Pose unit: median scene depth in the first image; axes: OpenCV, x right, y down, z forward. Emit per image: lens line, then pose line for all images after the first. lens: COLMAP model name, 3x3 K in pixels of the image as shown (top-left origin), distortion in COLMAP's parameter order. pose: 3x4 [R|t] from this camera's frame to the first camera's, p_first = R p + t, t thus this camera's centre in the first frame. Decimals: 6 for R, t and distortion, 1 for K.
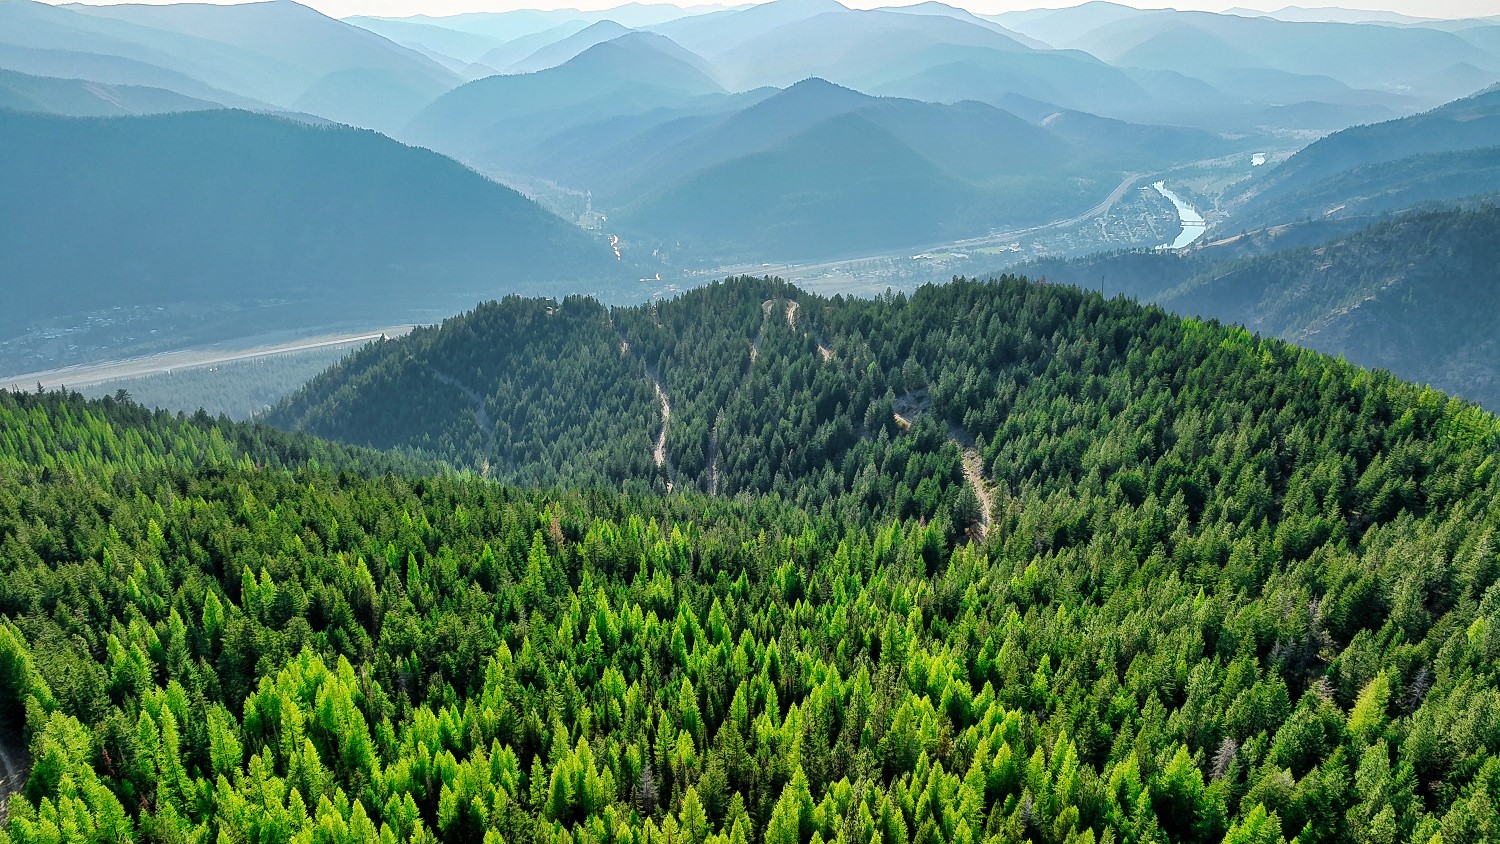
lens RADIAL K [[1058.8, 0, 753.4], [0, 1058.8, 419.5], [0, 0, 1]] dist [-0.002986, 0.017352]
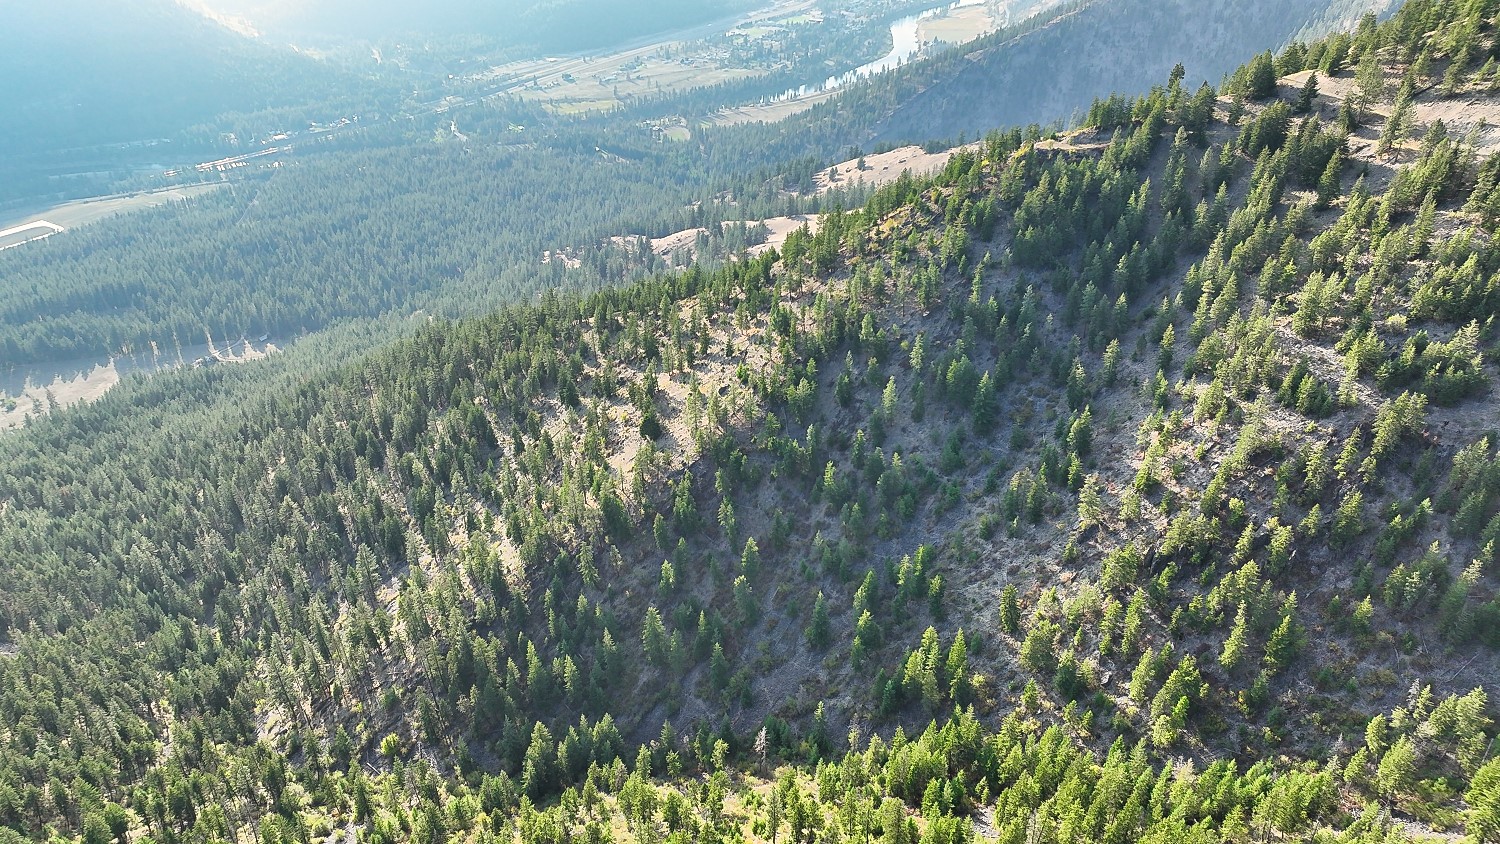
lens RADIAL K [[1056.9, 0, 752.0], [0, 1056.9, 416.6], [0, 0, 1]] dist [0.001125, 0.009245]
pose [[0.911176, -0.208205, 0.355541, -0.192775], [0.148036, 0.970739, 0.189081, -0.025027], [-0.384505, -0.119653, 0.915336, 0.261893]]
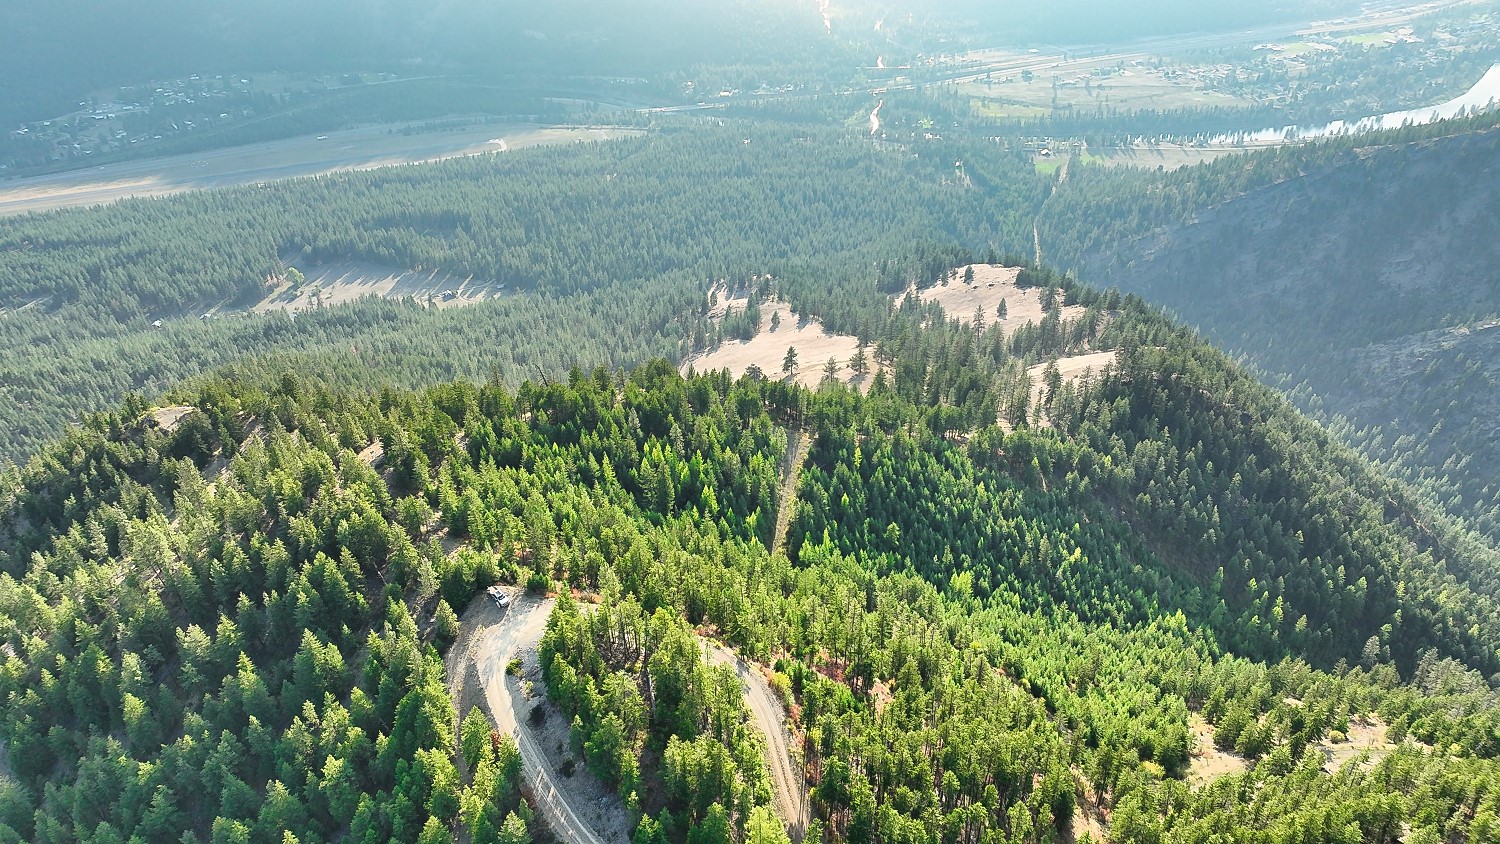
lens RADIAL K [[1058.8, 0, 753.4], [0, 1058.8, 419.5], [0, 0, 1]] dist [-0.002986, 0.017352]
pose [[0.981640, 0.099677, -0.162627, -0.035688], [-0.061957, 0.972989, 0.222381, -0.056727], [0.180401, -0.208222, 0.961301, 0.252799]]
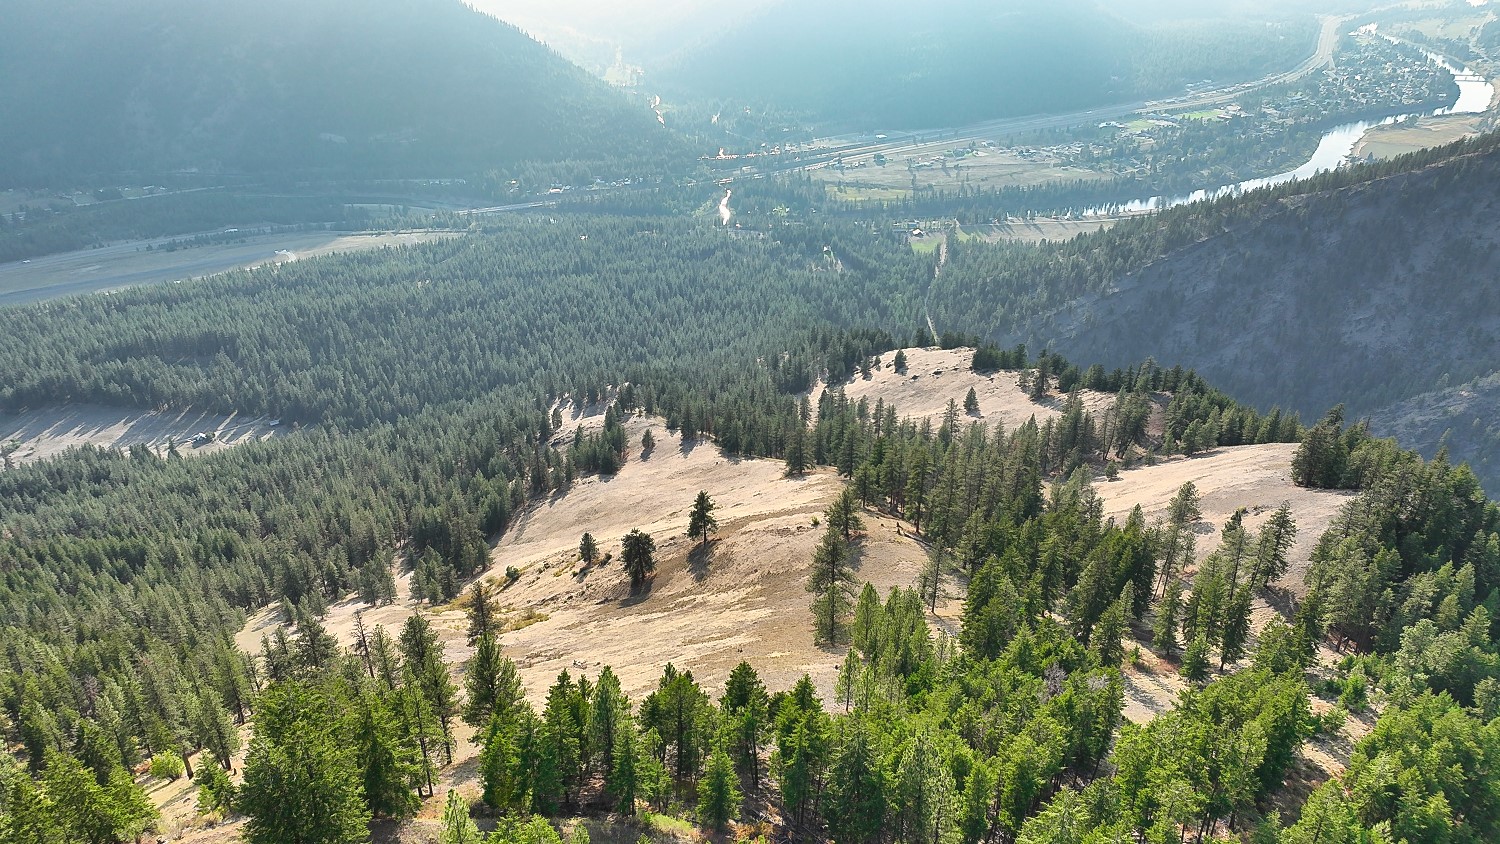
lens RADIAL K [[1058.8, 0, 753.4], [0, 1058.8, 419.5], [0, 0, 1]] dist [-0.002986, 0.017352]
pose [[0.999535, 0.010109, -0.028779, -0.053078], [-0.006780, 0.993512, 0.113522, -0.046879], [0.029740, -0.113274, 0.993119, 0.335270]]
